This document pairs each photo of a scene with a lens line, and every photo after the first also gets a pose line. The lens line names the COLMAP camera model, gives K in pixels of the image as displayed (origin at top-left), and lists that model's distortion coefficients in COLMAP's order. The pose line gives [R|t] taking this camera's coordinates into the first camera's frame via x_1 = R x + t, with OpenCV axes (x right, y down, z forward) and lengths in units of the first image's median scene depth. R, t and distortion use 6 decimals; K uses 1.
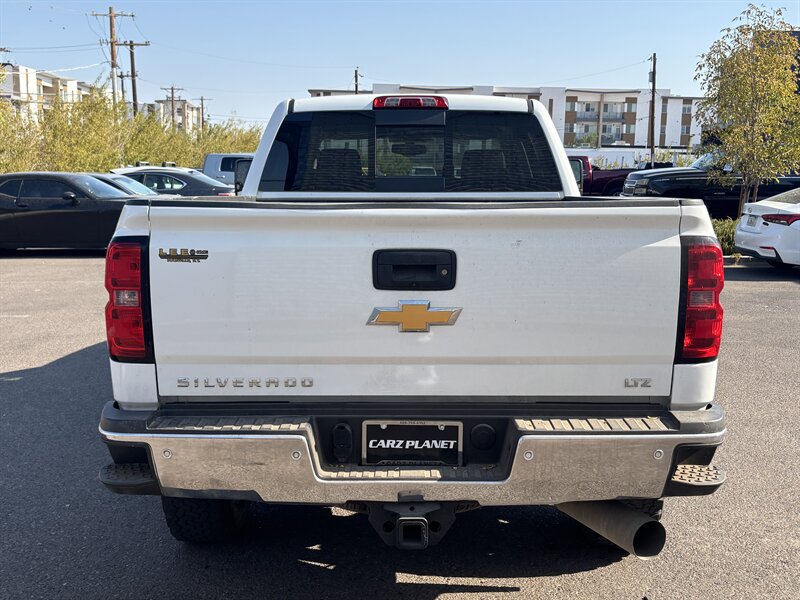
lens RADIAL K [[899.5, 0, 400.5], [0, 899.5, 301.9], [0, 0, 1]] dist [0.108980, 0.036171]
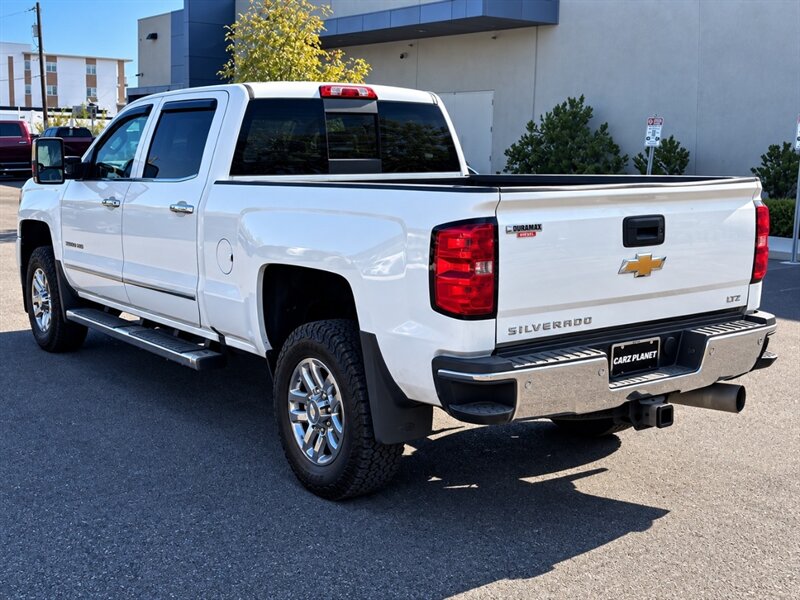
lens RADIAL K [[1005.7, 0, 397.9], [0, 1005.7, 282.8], [0, 0, 1]] dist [0.122456, -0.010330]
pose [[0.800774, -0.083652, 0.593097, -1.196384], [0.083191, 0.996135, 0.028177, -0.031356], [-0.593162, 0.026777, 0.804638, -0.040686]]
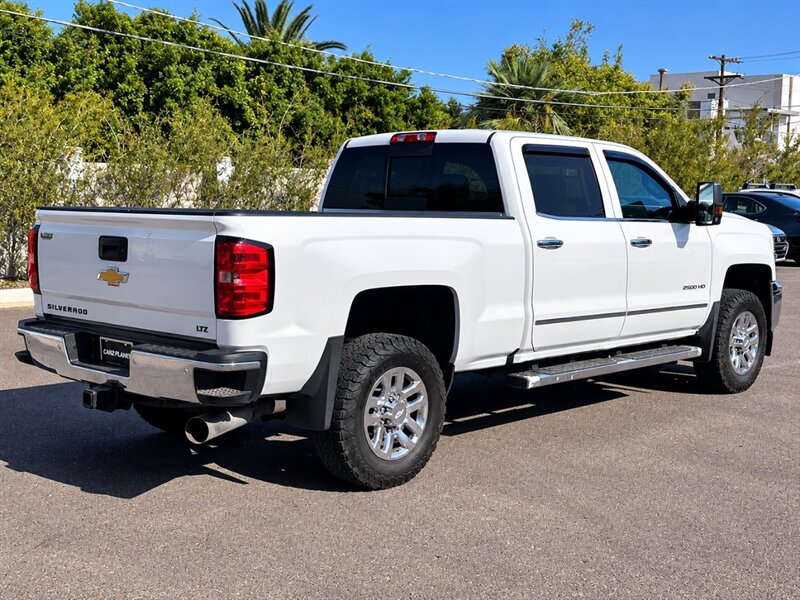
lens RADIAL K [[1072.8, 0, 399.8], [0, 1072.8, 299.6], [0, 0, 1]] dist [0.212490, -0.028852]
pose [[0.732670, 0.072445, -0.676717, 1.746649], [-0.104373, 0.994517, -0.006536, 0.017028], [0.672533, 0.075420, 0.736214, -0.134566]]
